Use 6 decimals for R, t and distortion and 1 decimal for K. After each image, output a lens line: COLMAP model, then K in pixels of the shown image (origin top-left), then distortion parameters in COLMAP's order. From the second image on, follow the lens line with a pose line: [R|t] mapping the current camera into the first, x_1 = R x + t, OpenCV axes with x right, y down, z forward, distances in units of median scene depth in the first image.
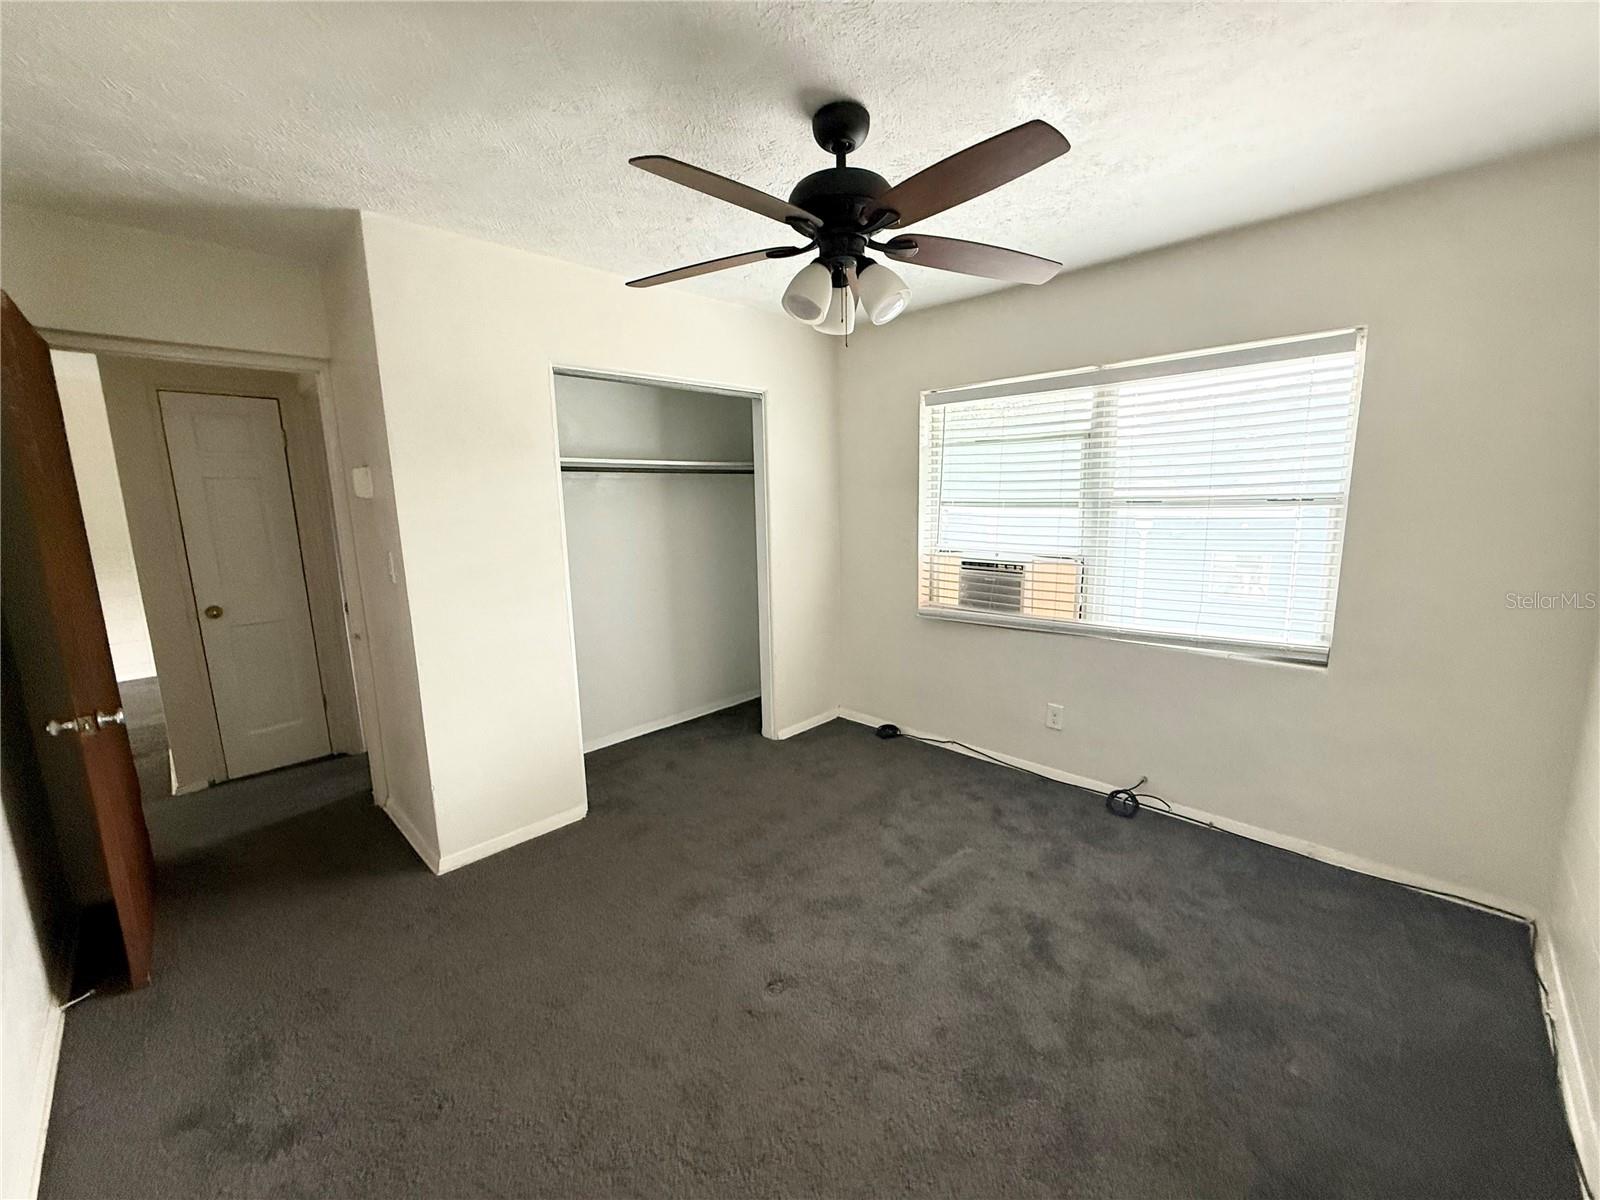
lens RADIAL K [[636.3, 0, 800.0], [0, 636.3, 600.0], [0, 0, 1]] dist [-0.001073, 0.000065]
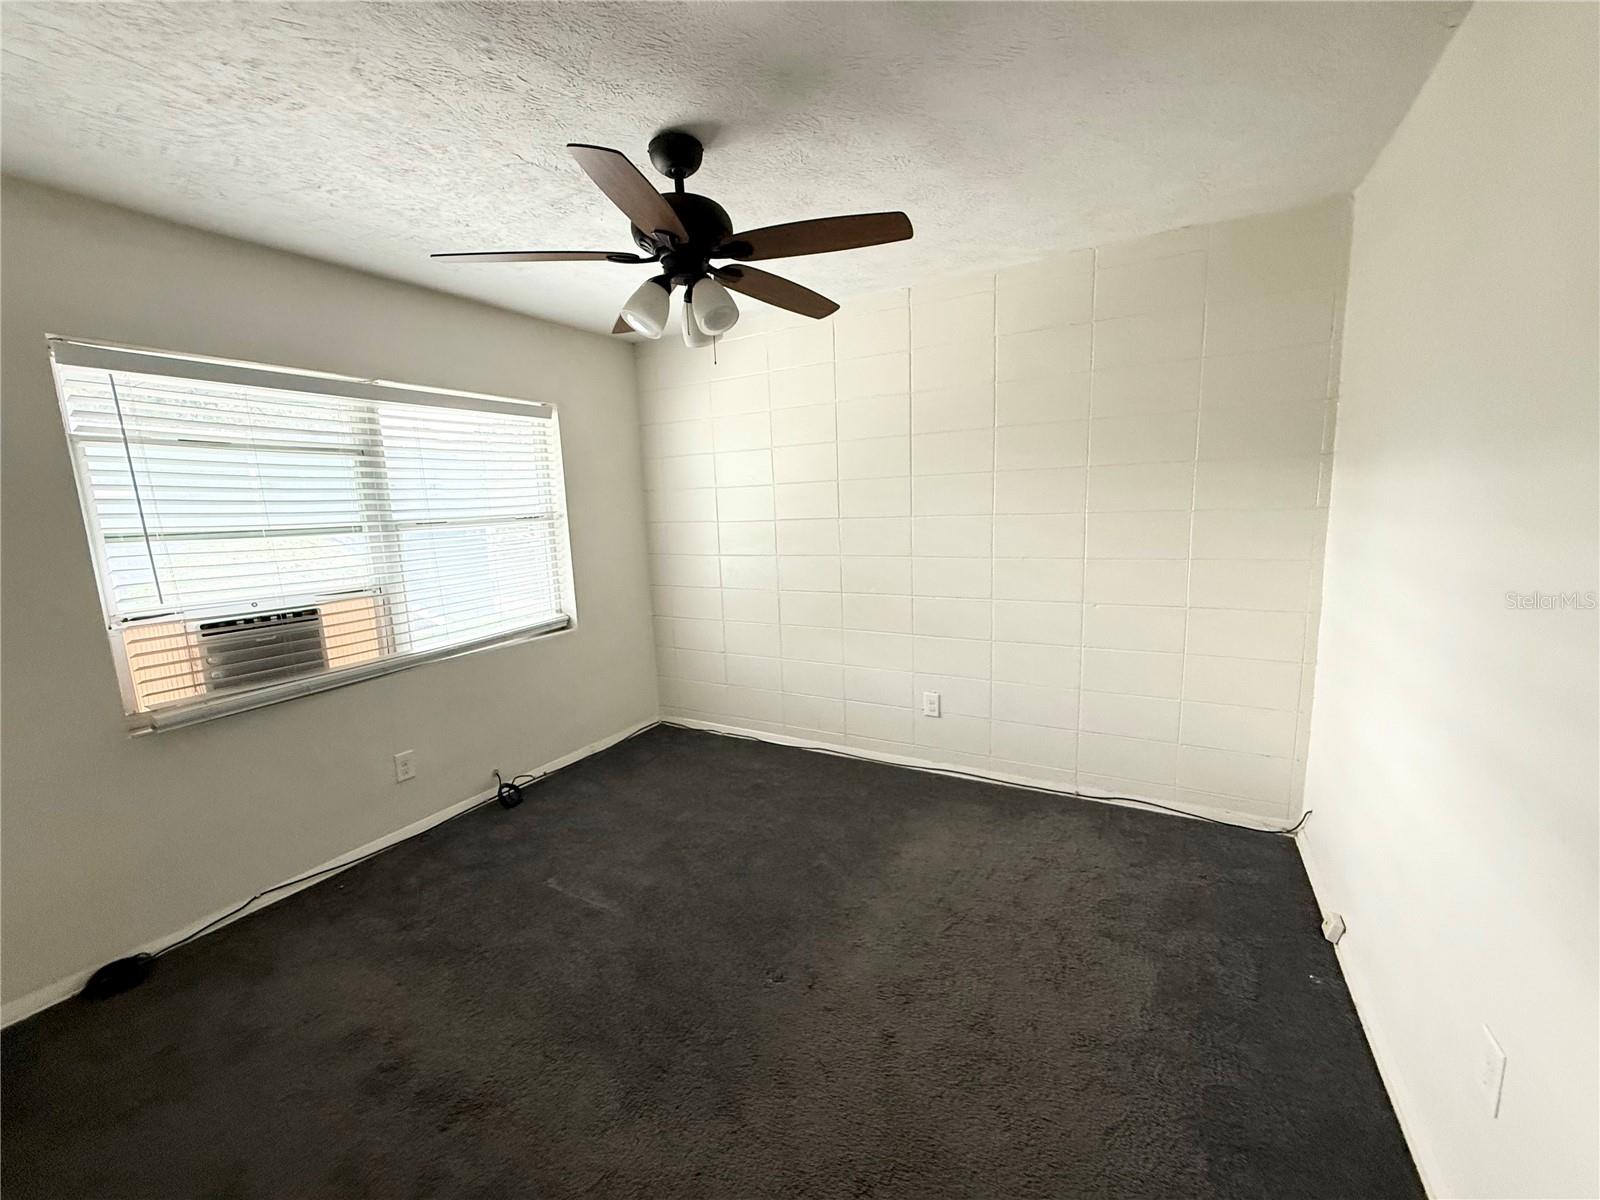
lens RADIAL K [[648.6, 0, 800.0], [0, 648.6, 600.0], [0, 0, 1]] dist [-0.000562, 0.000038]
pose [[-0.259693, -0.114860, 0.958836, -0.596285], [0.201070, 0.964709, 0.170022, -0.084582], [-0.944527, 0.236946, -0.227433, 0.648156]]
